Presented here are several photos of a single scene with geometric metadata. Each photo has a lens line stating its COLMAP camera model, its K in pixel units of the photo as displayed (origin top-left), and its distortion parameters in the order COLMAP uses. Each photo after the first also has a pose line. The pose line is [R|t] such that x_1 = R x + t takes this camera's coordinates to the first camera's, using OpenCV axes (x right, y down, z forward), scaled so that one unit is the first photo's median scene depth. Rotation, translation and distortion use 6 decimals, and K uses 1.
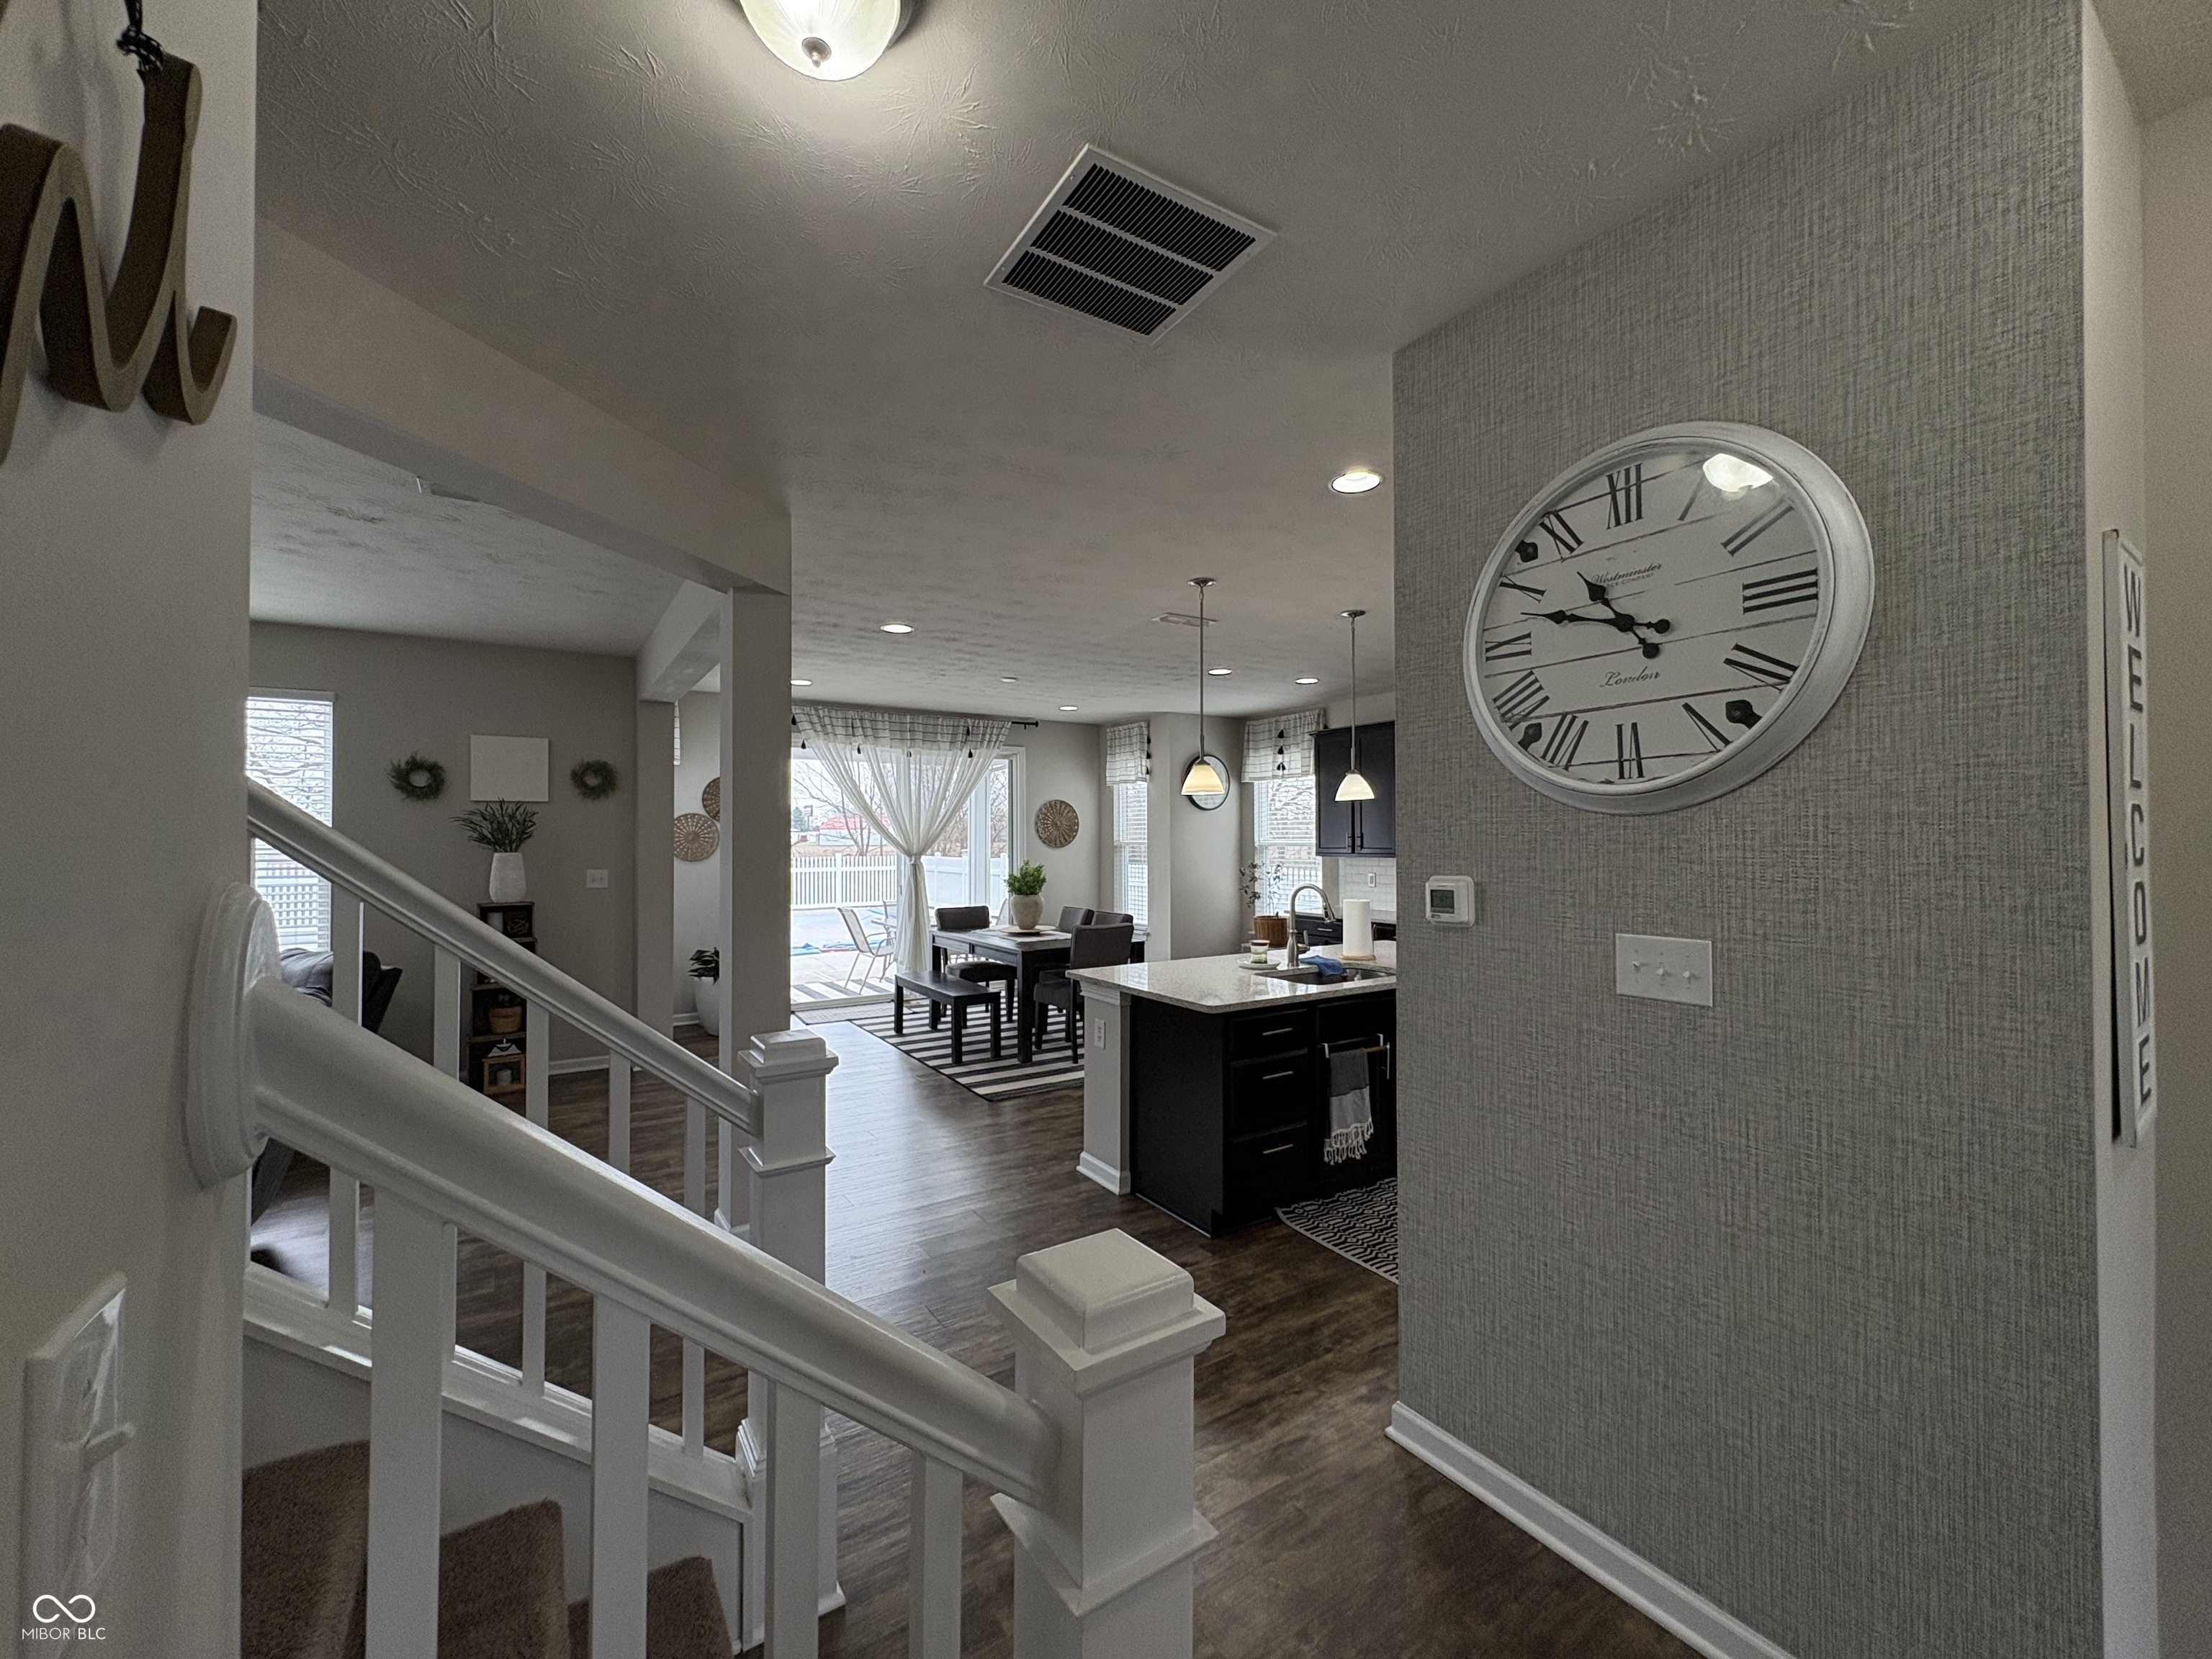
lens RADIAL K [[882.4, 0, 1108.8], [0, 882.4, 833.2], [0, 0, 1]] dist [0.000294, -0.000105]
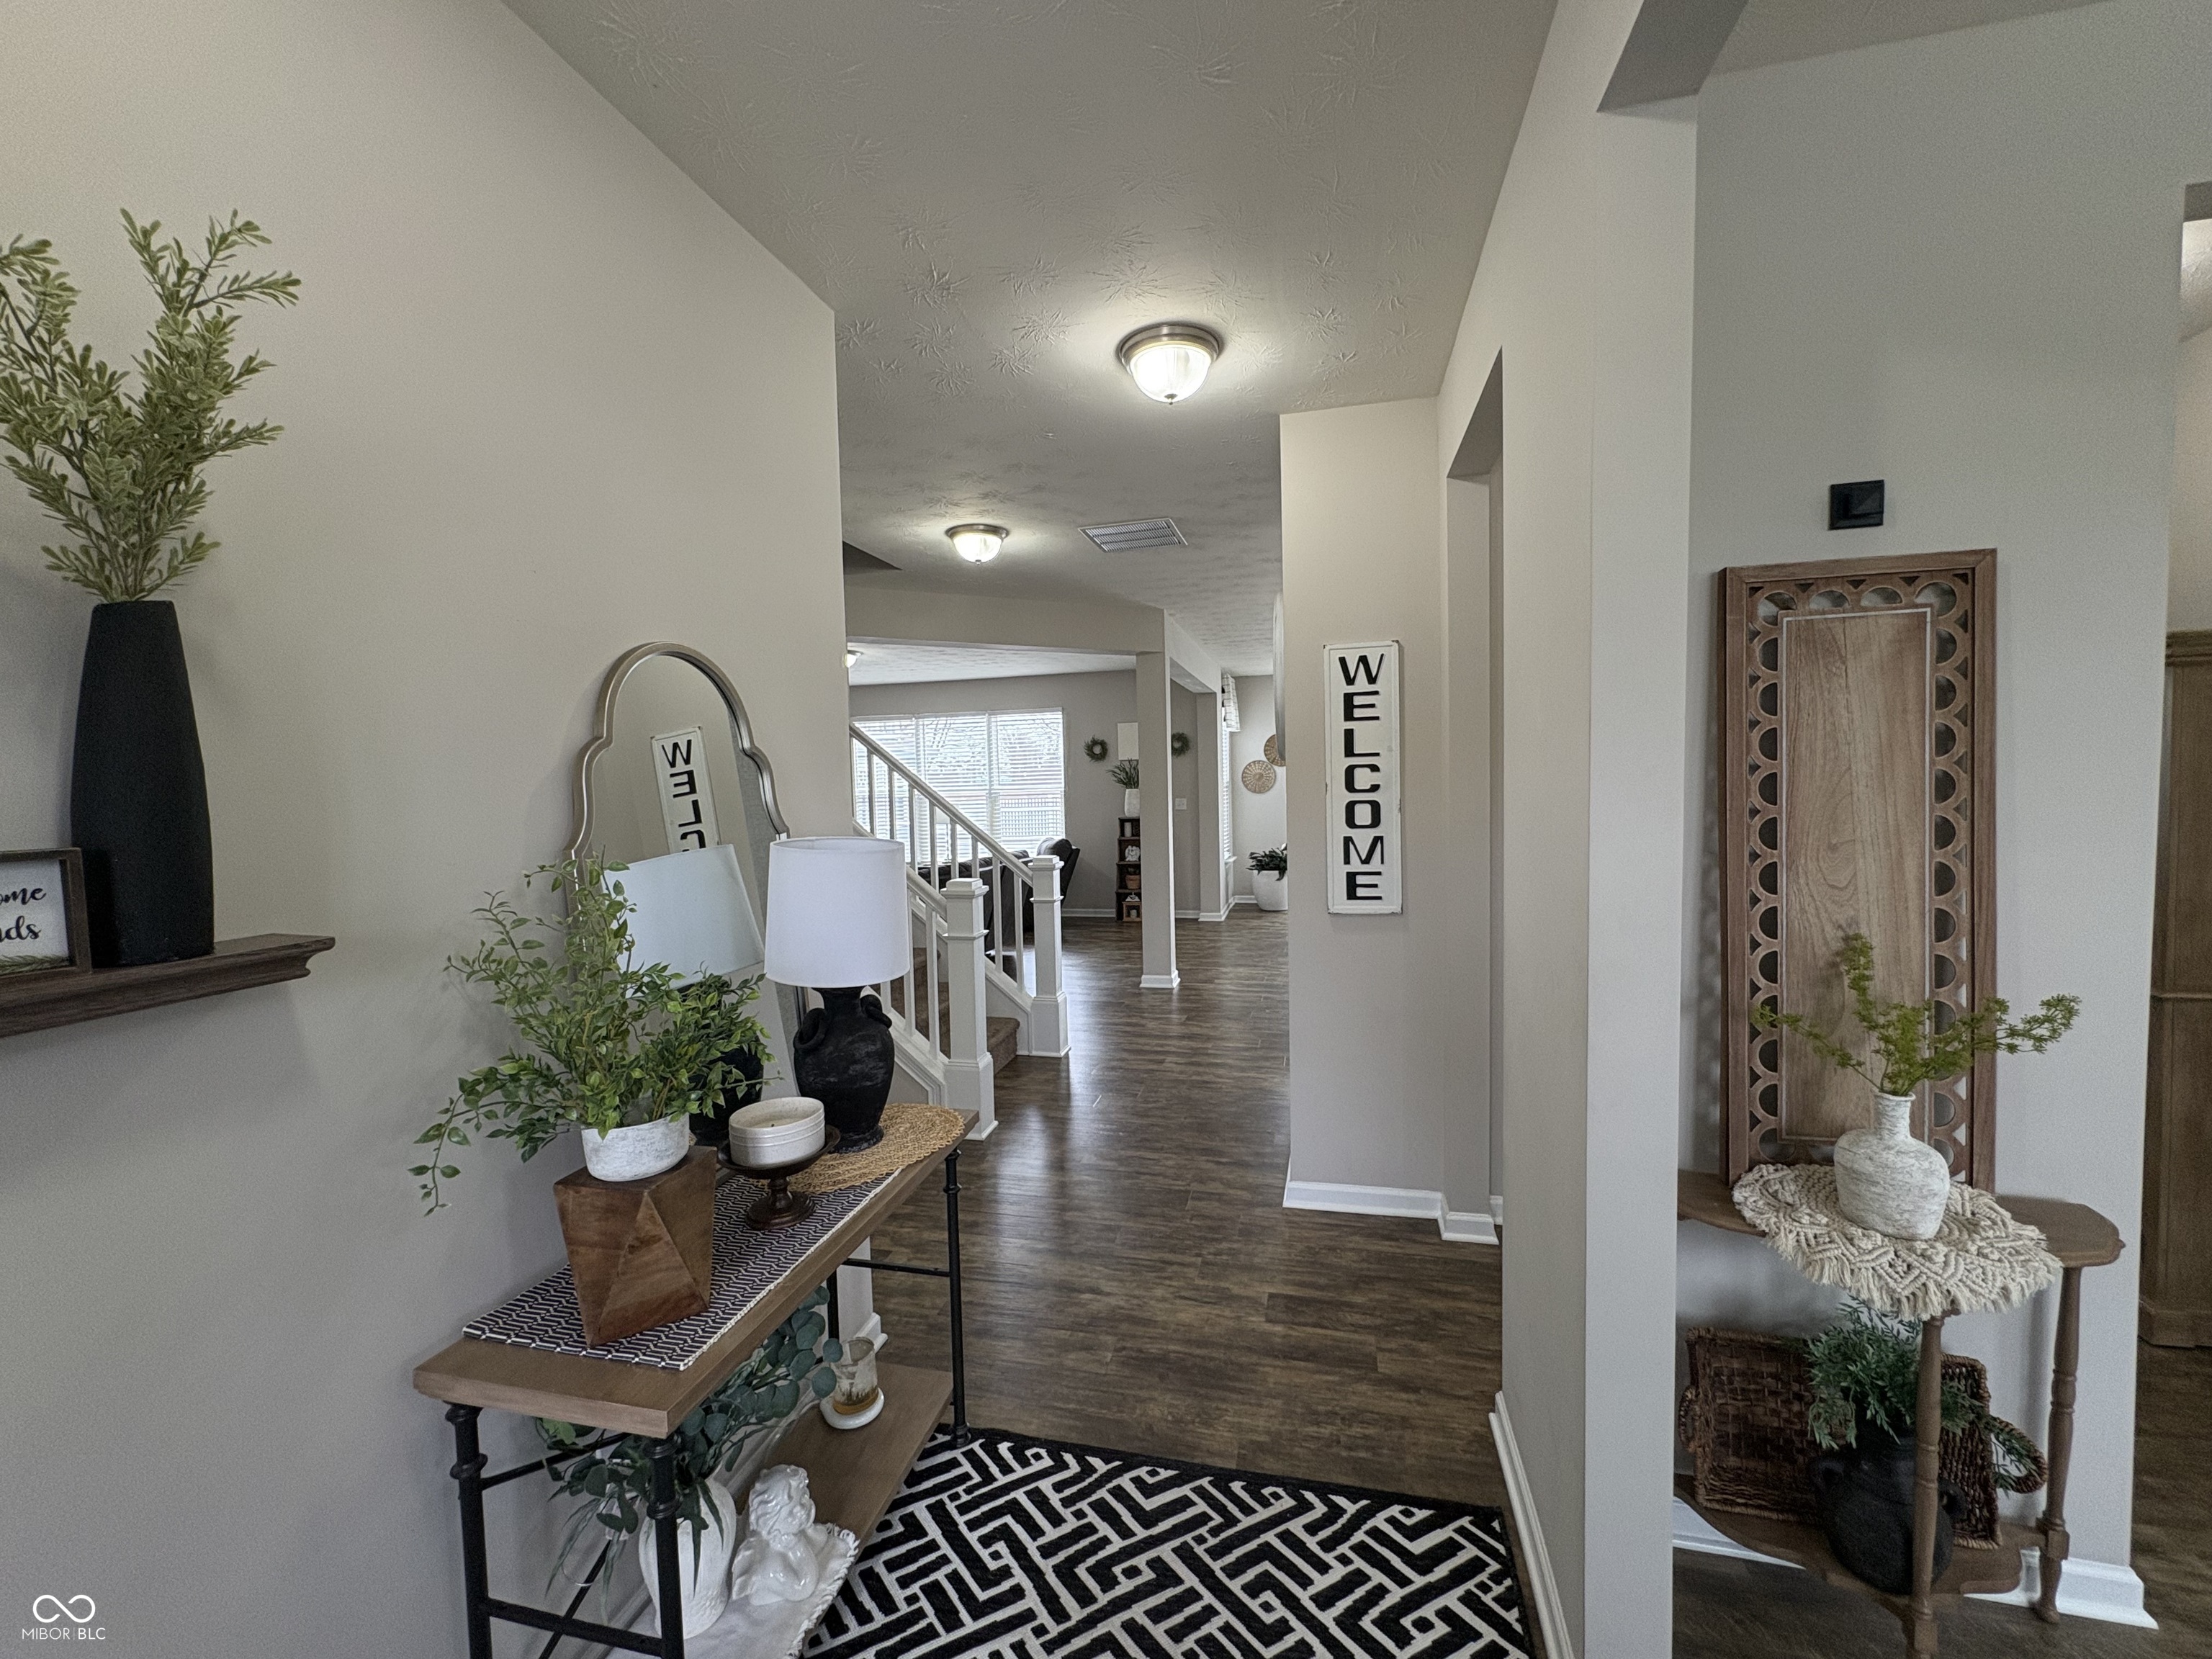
lens RADIAL K [[882.4, 0, 1113.7], [0, 882.4, 826.1], [0, 0, 1]] dist [0.000294, -0.000105]
pose [[0.679227, 0.019432, -0.733671, 0.437585], [0.030623, 0.998028, 0.054785, -0.000967], [0.733289, -0.059678, 0.677293, -0.172074]]
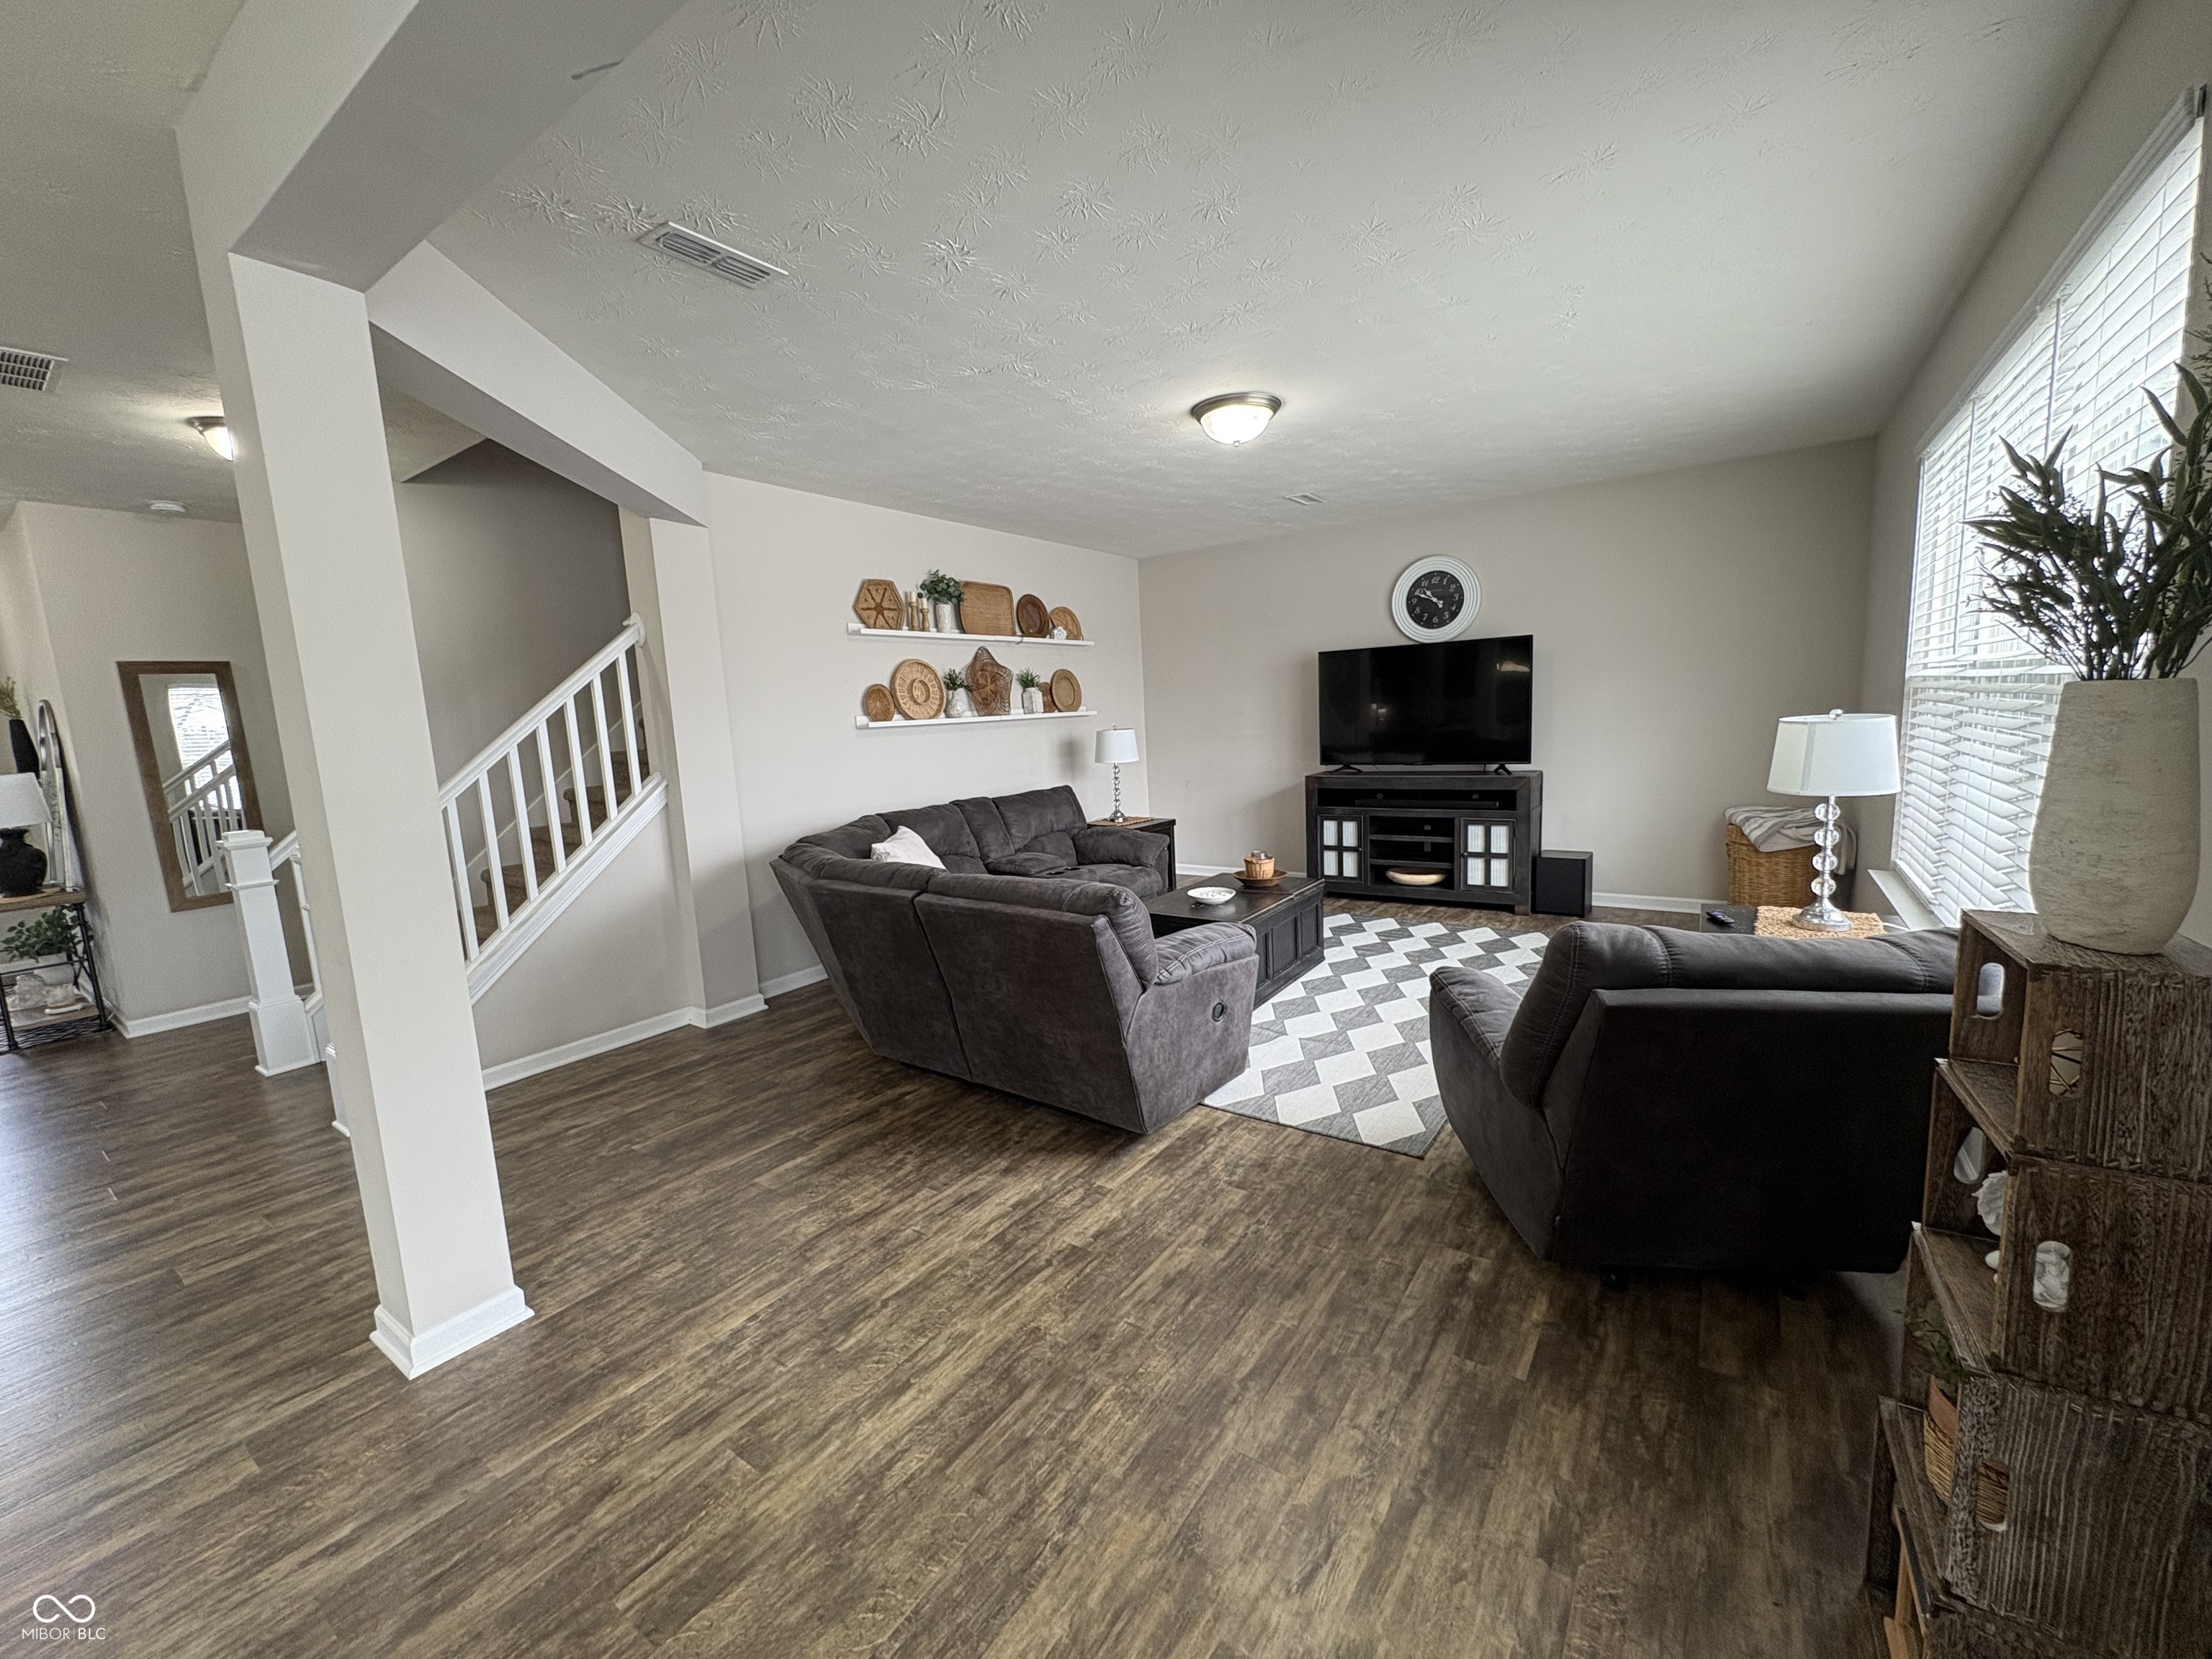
lens RADIAL K [[882.4, 0, 1106.8], [0, 882.4, 828.6], [0, 0, 1]] dist [0.000294, -0.000105]
pose [[-0.930272, 0.095879, -0.354120, -0.303824], [0.054883, 0.990754, 0.124072, 0.014214], [0.362741, 0.095986, -0.926933, 0.807544]]
